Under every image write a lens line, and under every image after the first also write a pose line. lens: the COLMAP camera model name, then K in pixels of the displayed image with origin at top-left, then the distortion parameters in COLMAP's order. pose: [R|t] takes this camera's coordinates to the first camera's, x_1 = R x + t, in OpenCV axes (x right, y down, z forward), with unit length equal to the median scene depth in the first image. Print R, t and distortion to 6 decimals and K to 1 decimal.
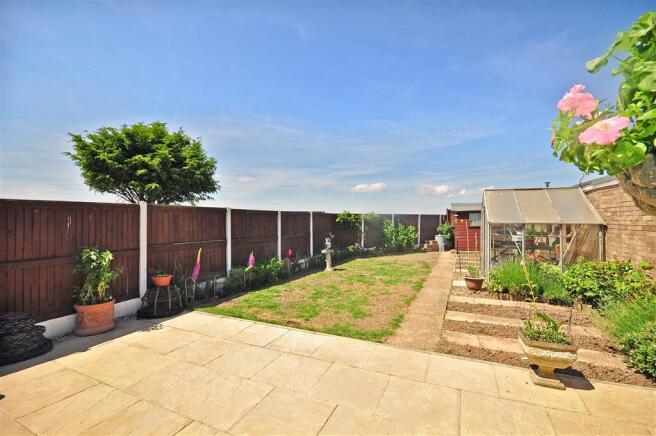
lens RADIAL K [[285.6, 0, 330.0], [0, 285.6, 219.1], [0, 0, 1]] dist [-0.005571, -0.001895]
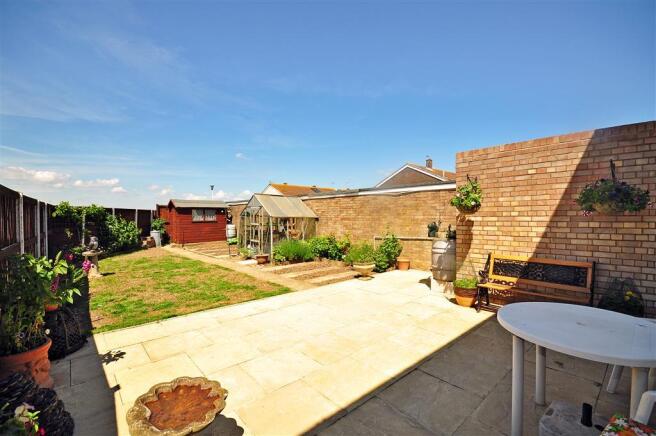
lens RADIAL K [[285.6, 0, 333.5], [0, 285.6, 219.9], [0, 0, 1]] dist [-0.005571, -0.001895]
pose [[0.393534, -0.007584, 0.919279, -0.699843], [-0.006423, 0.999919, 0.010999, 0.010880], [-0.919288, -0.010233, 0.393454, 0.113881]]
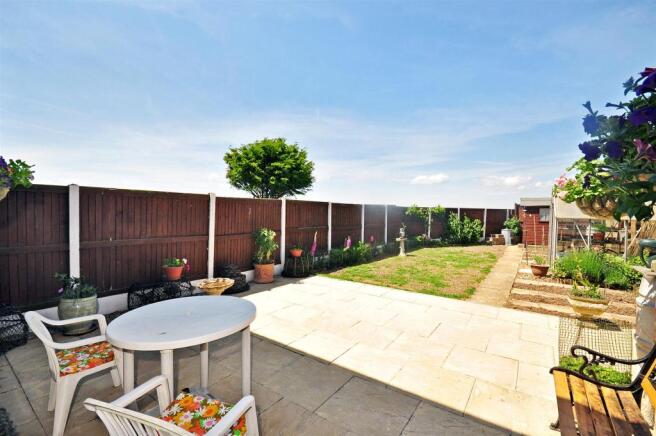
lens RADIAL K [[285.6, 0, 329.5], [0, 285.6, 220.2], [0, 0, 1]] dist [-0.005571, -0.001895]
pose [[0.982426, 0.022250, -0.185321, -0.122575], [-0.016151, 0.999279, 0.034357, -0.001469], [0.185952, -0.030760, 0.982077, -0.289222]]
